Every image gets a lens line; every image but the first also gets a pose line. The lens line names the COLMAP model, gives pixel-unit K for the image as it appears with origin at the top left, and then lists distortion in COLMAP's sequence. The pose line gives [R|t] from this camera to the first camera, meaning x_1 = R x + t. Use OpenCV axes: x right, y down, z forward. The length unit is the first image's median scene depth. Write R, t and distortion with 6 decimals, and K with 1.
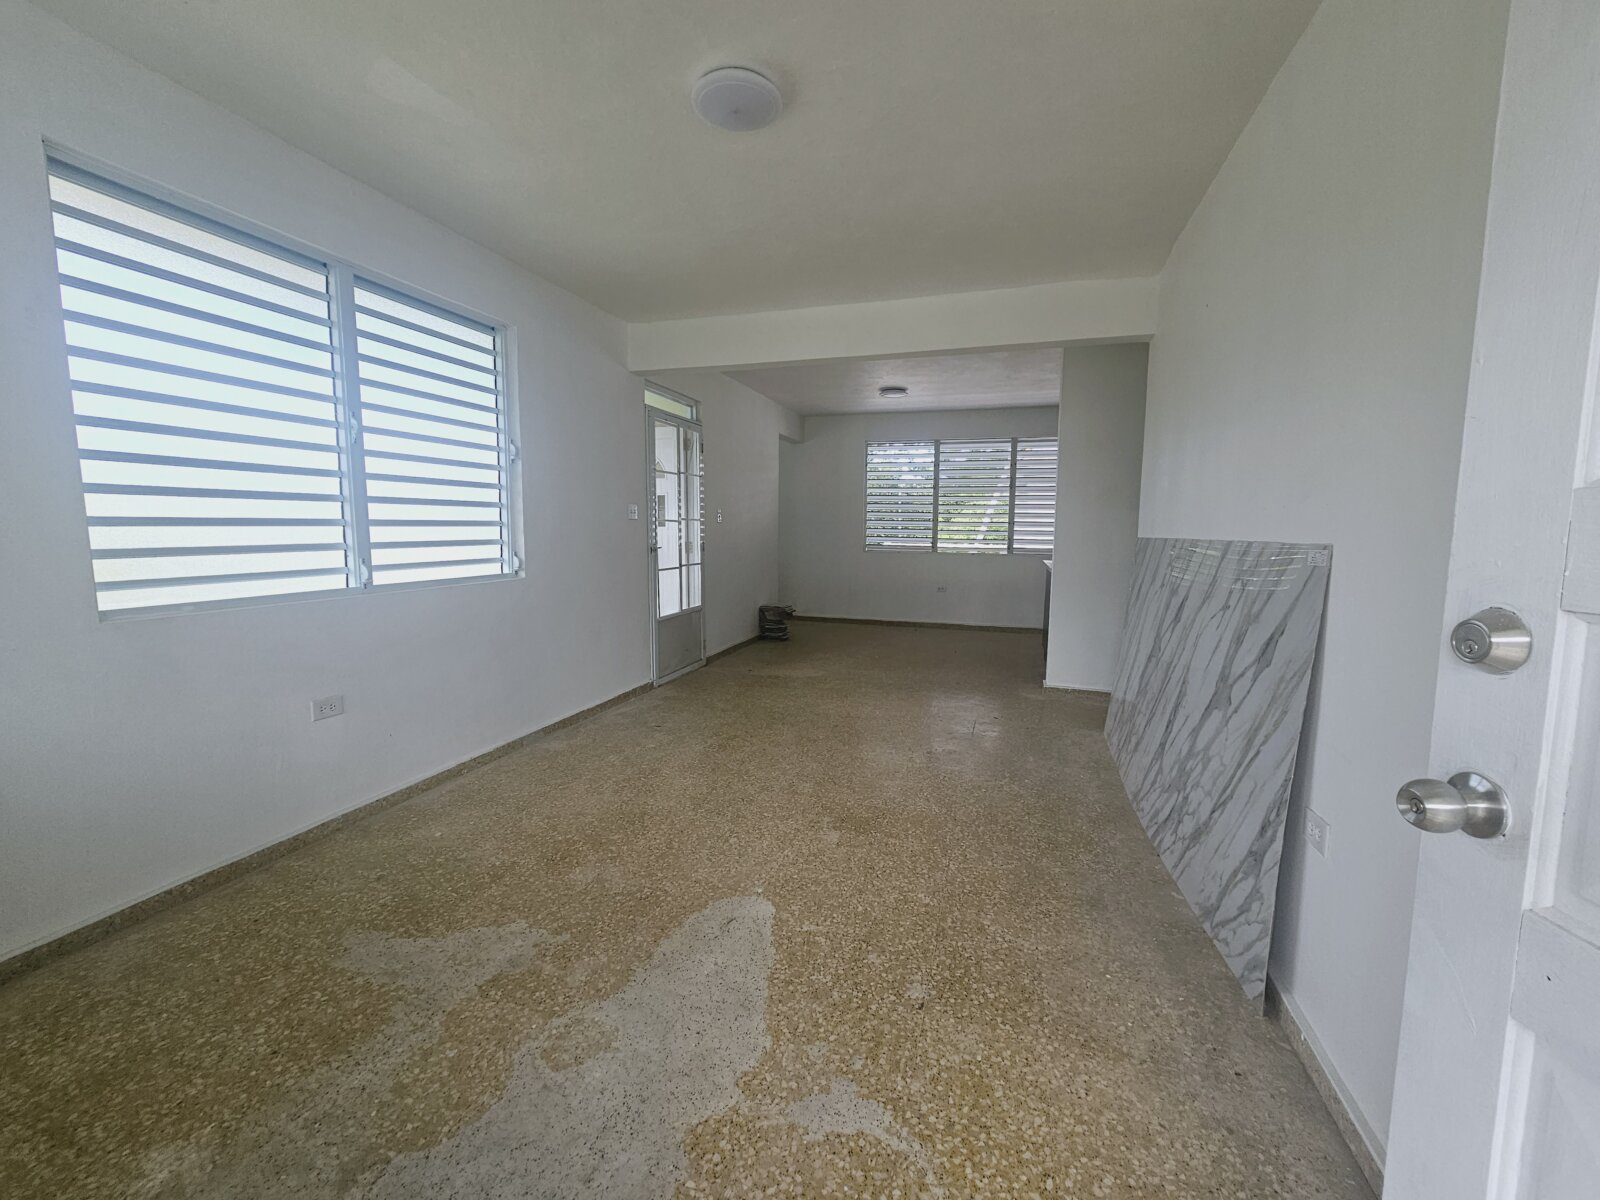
lens RADIAL K [[656.3, 0, 810.4], [0, 656.3, 594.4], [0, 0, 1]] dist [-0.001465, 0.001075]
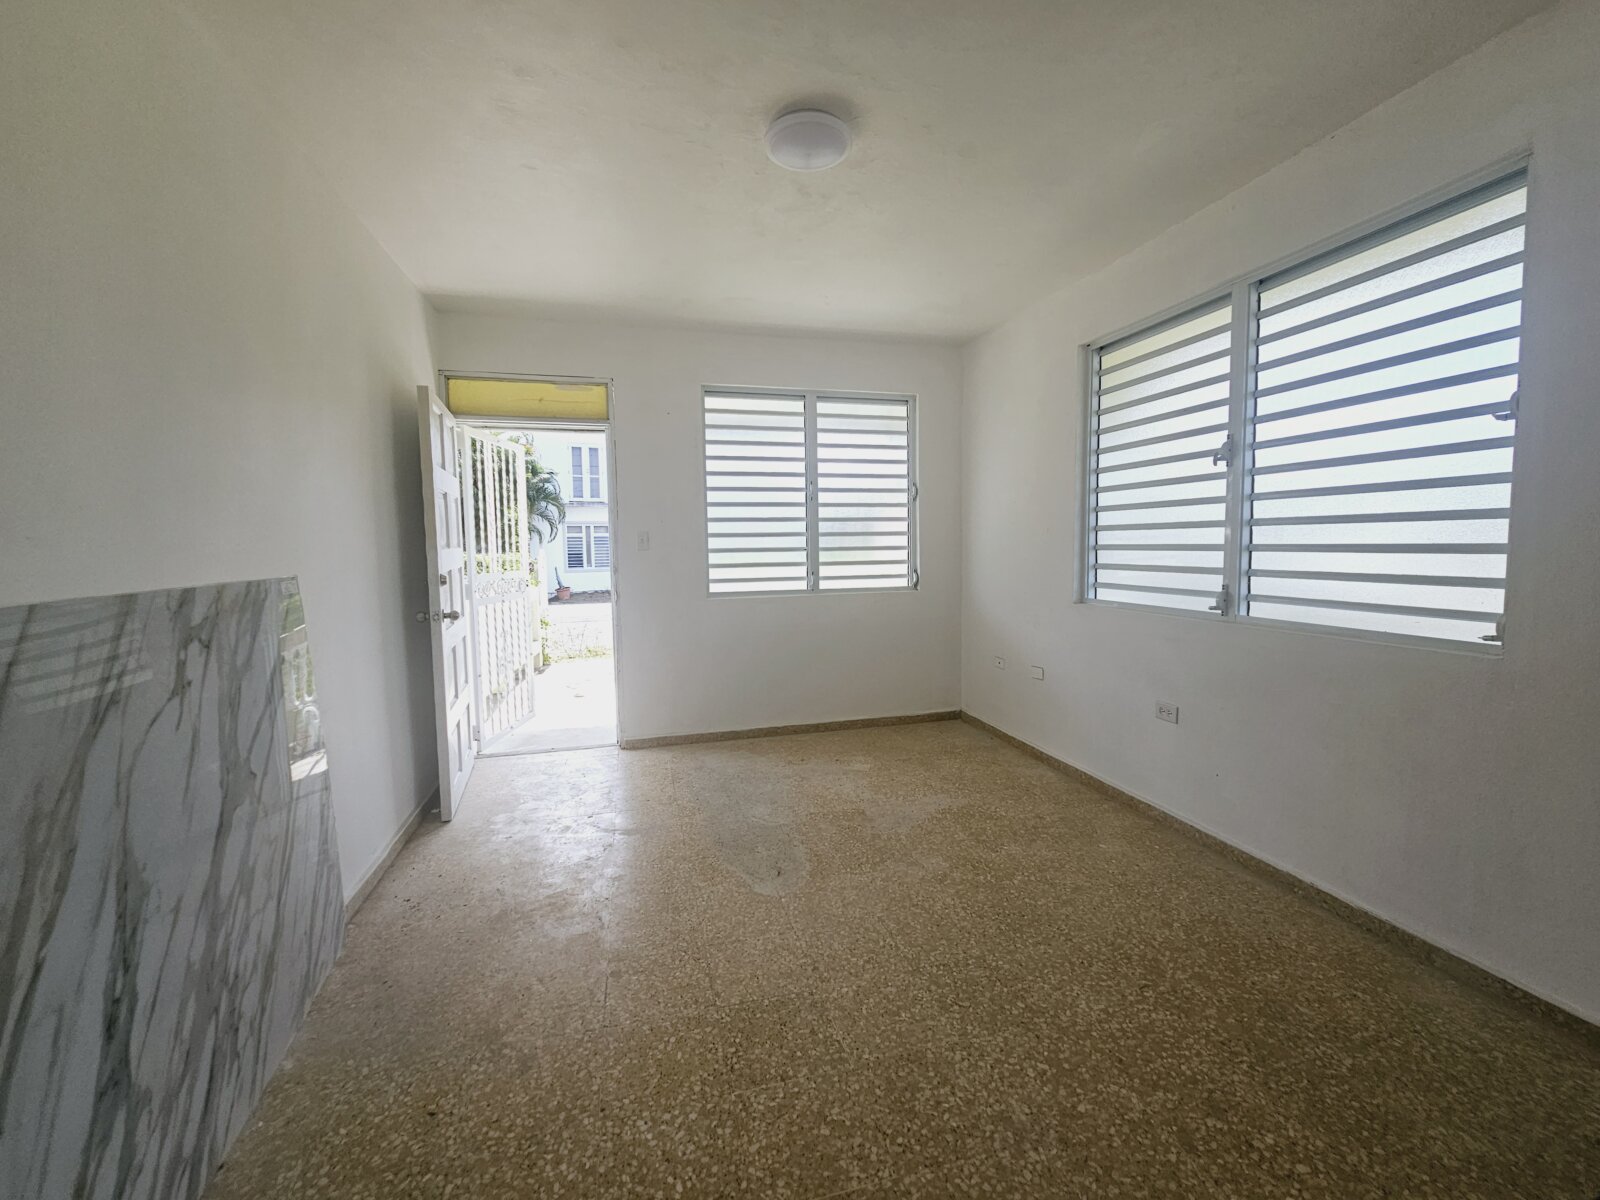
lens RADIAL K [[656.3, 0, 810.4], [0, 656.3, 594.4], [0, 0, 1]] dist [-0.001465, 0.001075]
pose [[-0.846200, 0.046291, -0.530852, 0.265121], [-0.047476, 0.985708, 0.161633, -0.129044], [0.530747, 0.161977, -0.831908, 1.135145]]
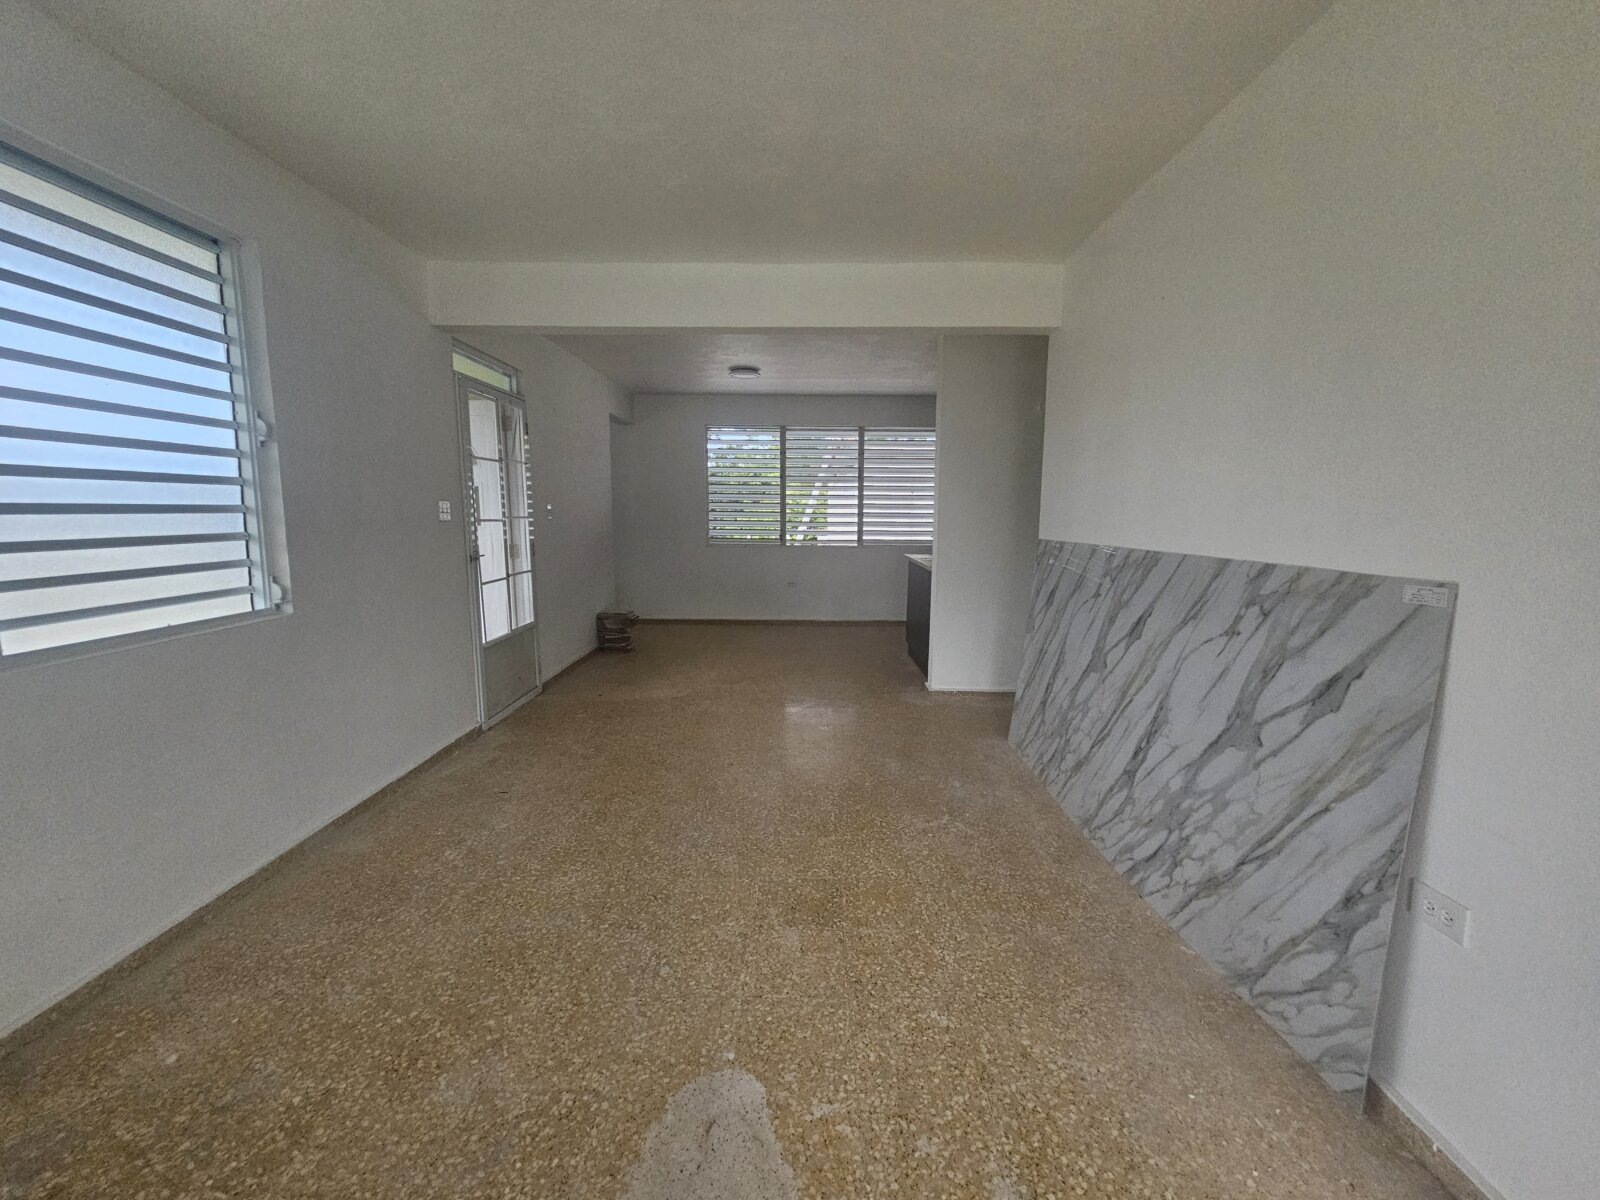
lens RADIAL K [[656.3, 0, 810.4], [0, 656.3, 594.4], [0, 0, 1]] dist [-0.001465, 0.001075]
pose [[0.955990, -0.041319, 0.290476, -0.114013], [0.033436, 0.998927, 0.032051, -0.049881], [-0.291489, -0.020928, 0.956345, 0.180551]]
